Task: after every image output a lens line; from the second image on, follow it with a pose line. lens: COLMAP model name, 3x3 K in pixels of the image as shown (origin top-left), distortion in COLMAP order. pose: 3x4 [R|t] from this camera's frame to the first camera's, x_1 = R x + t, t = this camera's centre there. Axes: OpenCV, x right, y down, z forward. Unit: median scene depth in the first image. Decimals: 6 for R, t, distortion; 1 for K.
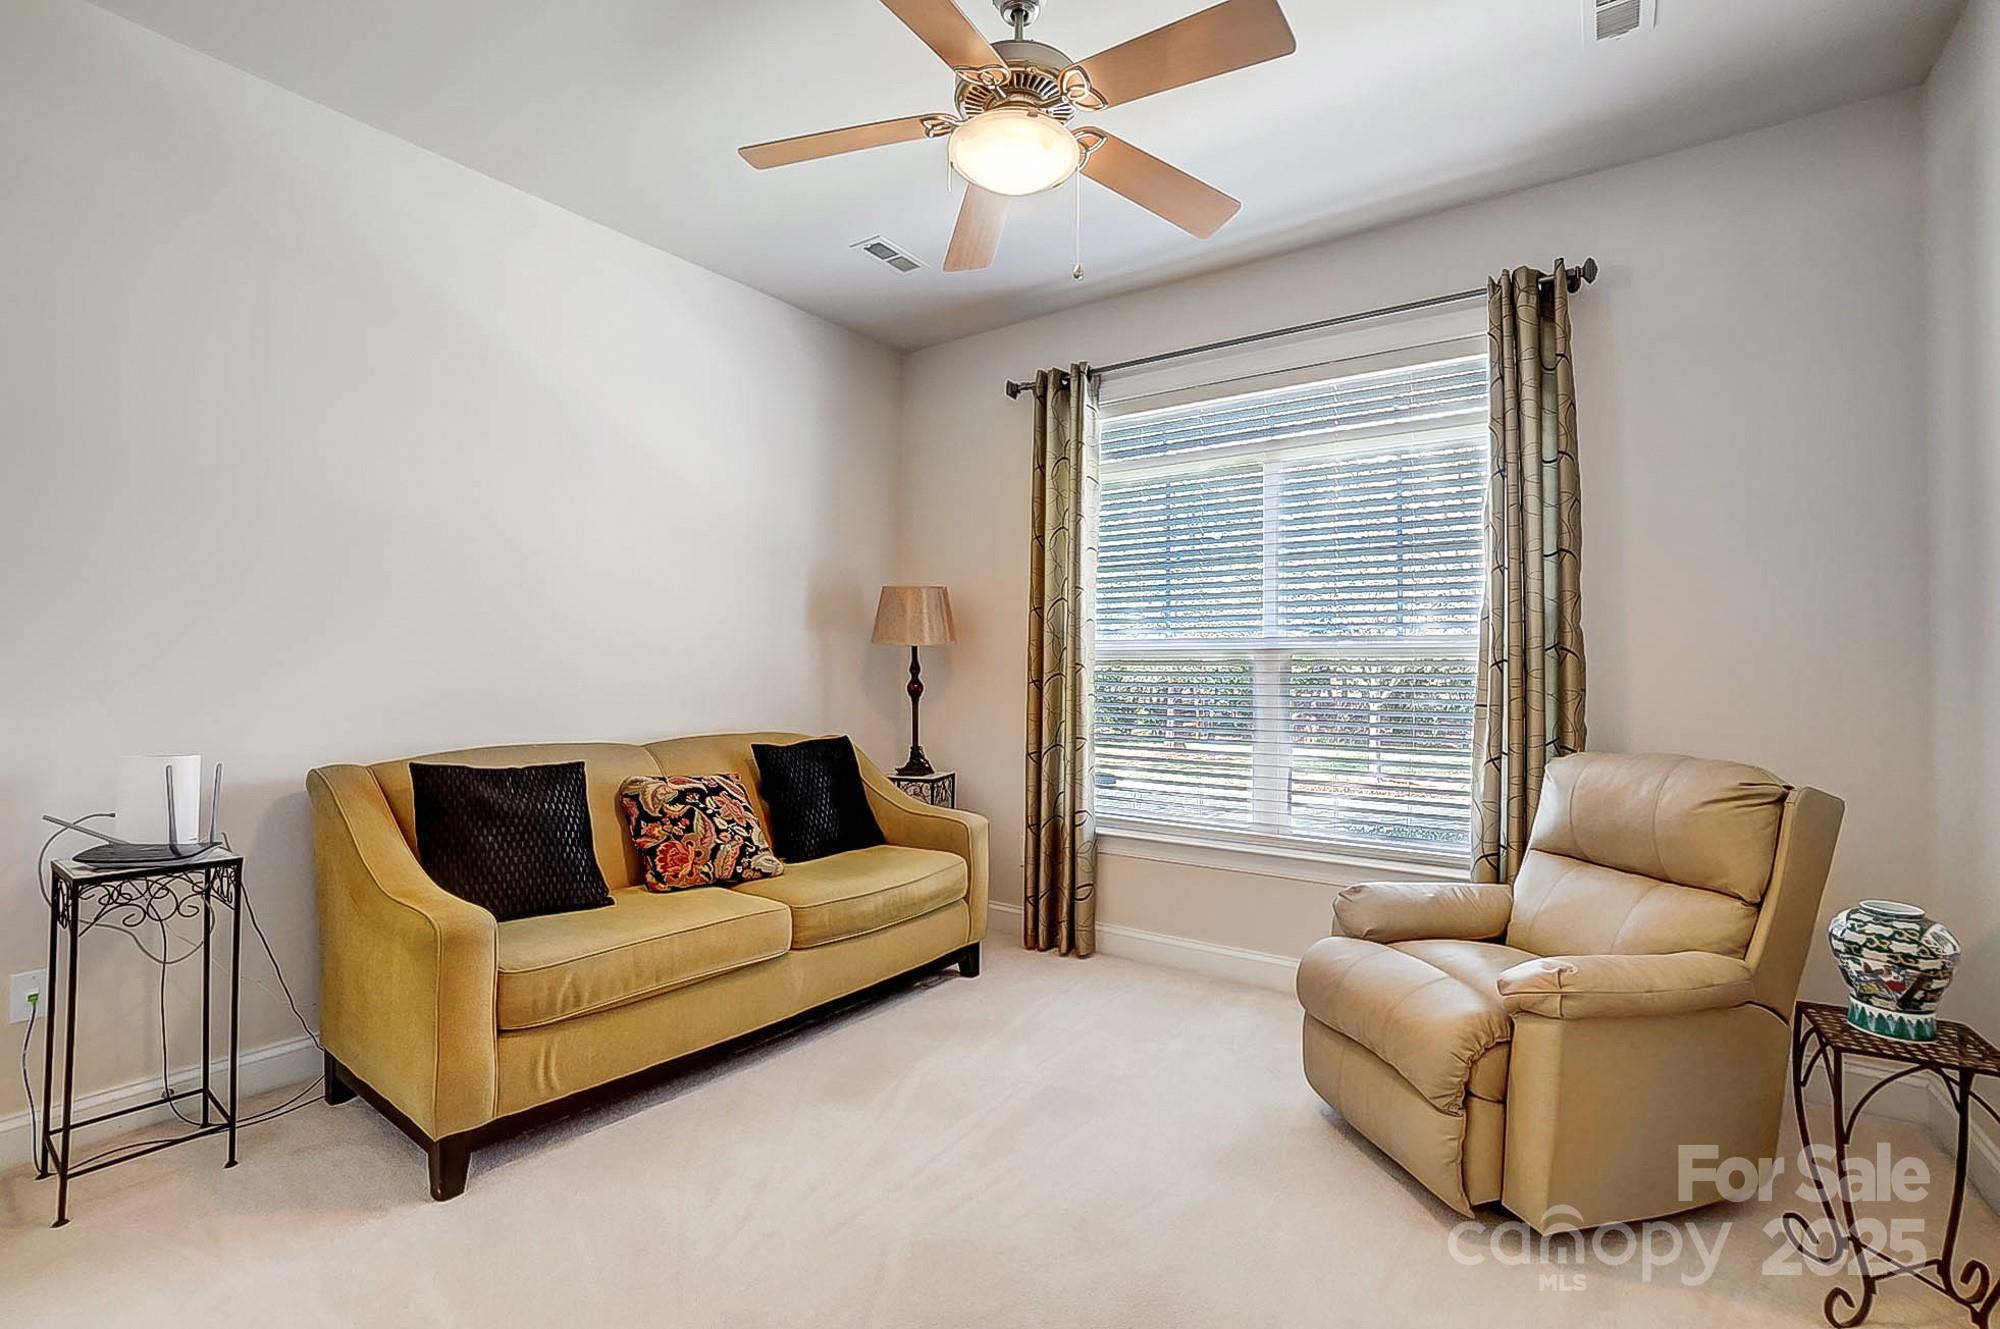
lens RADIAL K [[915.5, 0, 1006.0], [0, 915.5, 659.7], [0, 0, 1]] dist [0.001178, 0.000592]
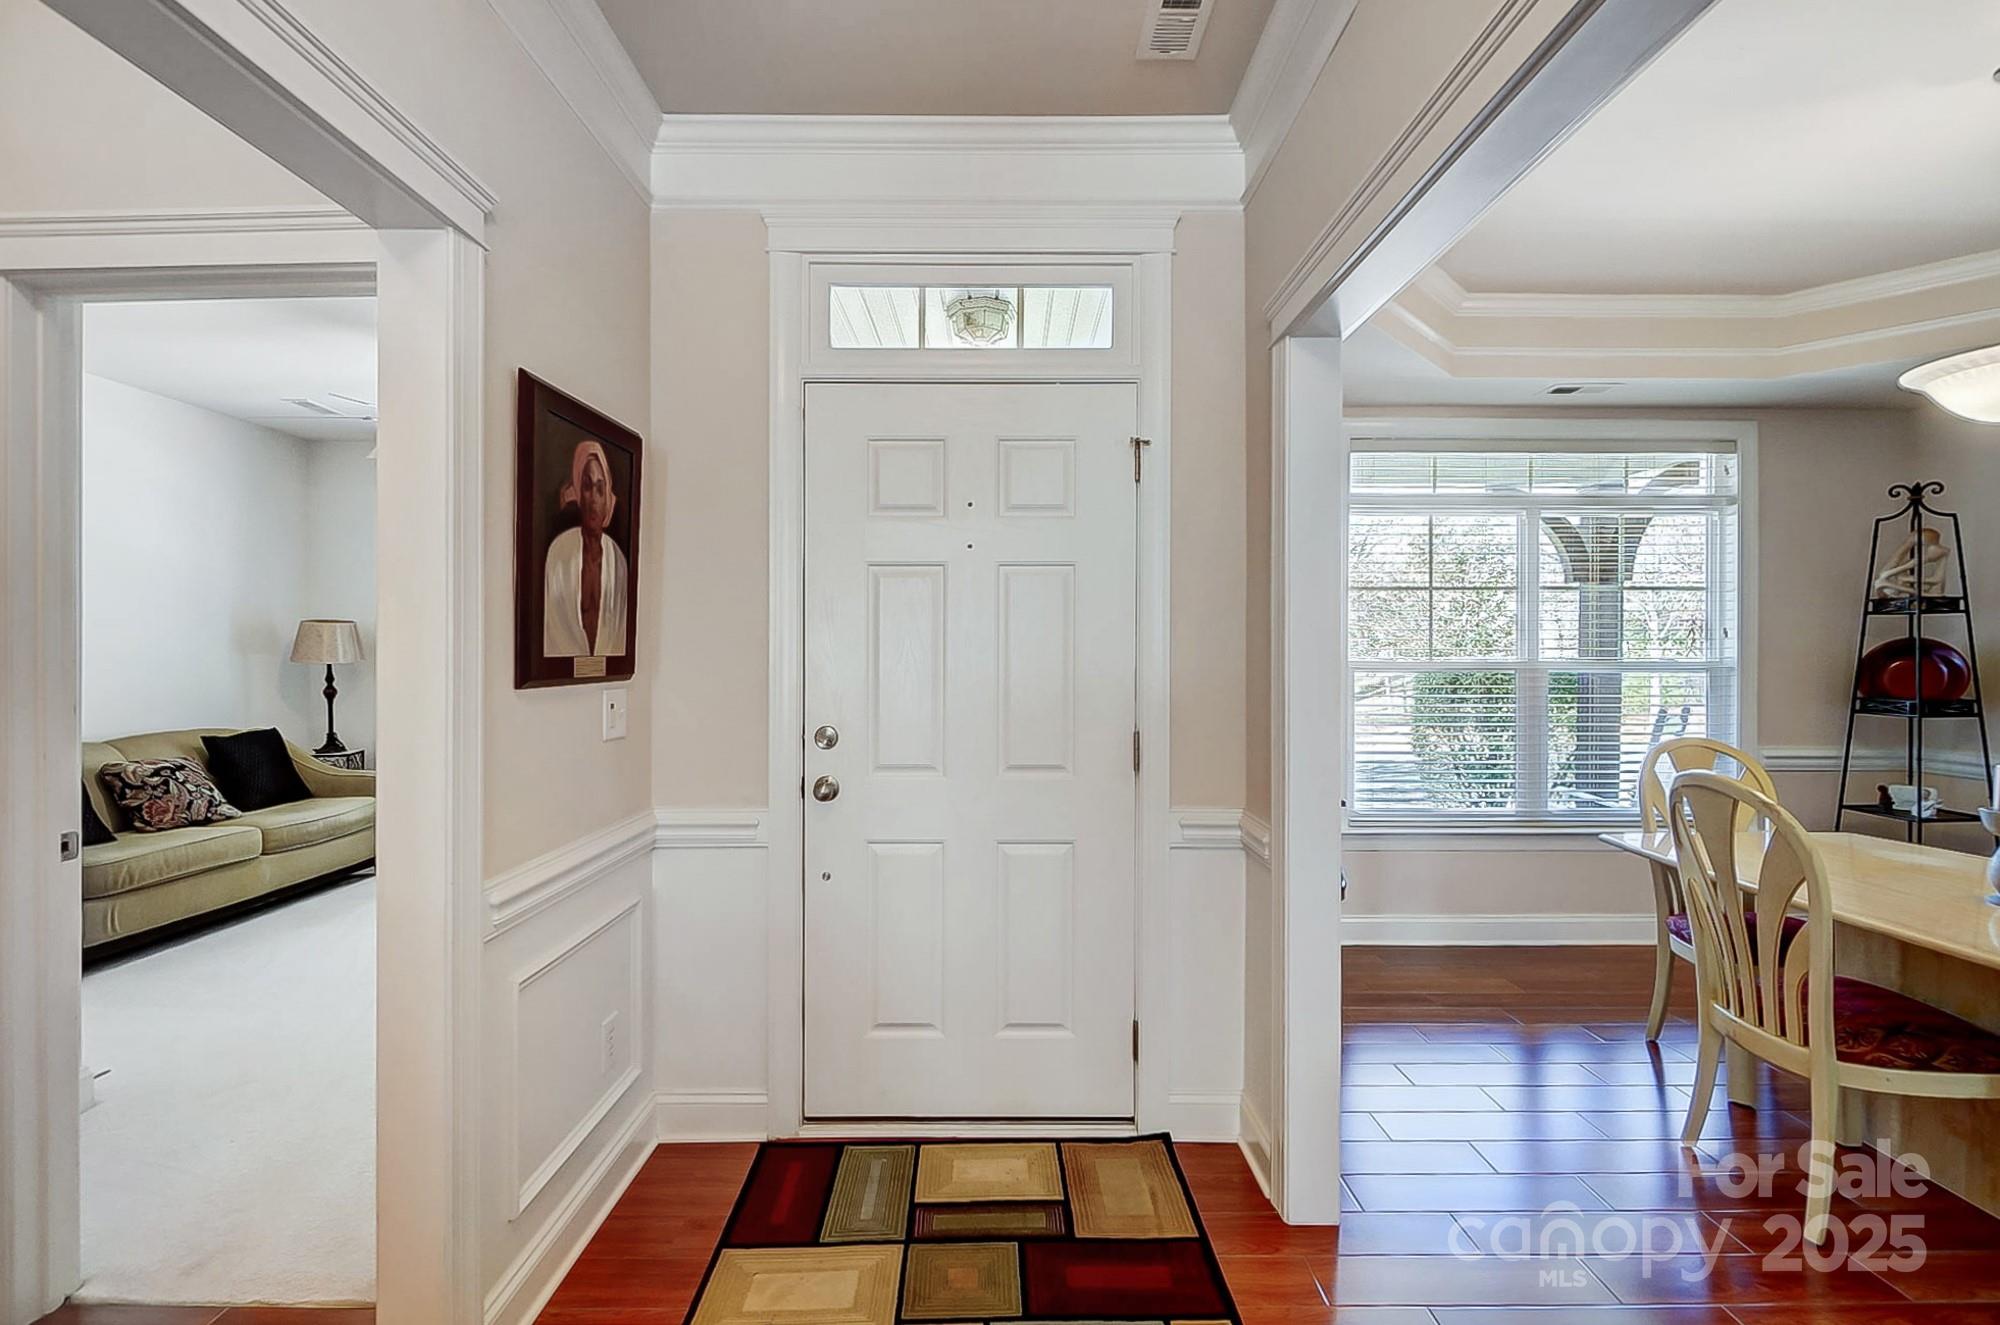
lens RADIAL K [[915.5, 0, 1006.0], [0, 915.5, 657.7], [0, 0, 1]] dist [0.001178, 0.000592]
pose [[0.825180, -0.007794, 0.564816, -0.047563], [-0.007175, 0.999680, 0.024278, -0.088268], [-0.564824, -0.024086, 0.824860, -1.052976]]
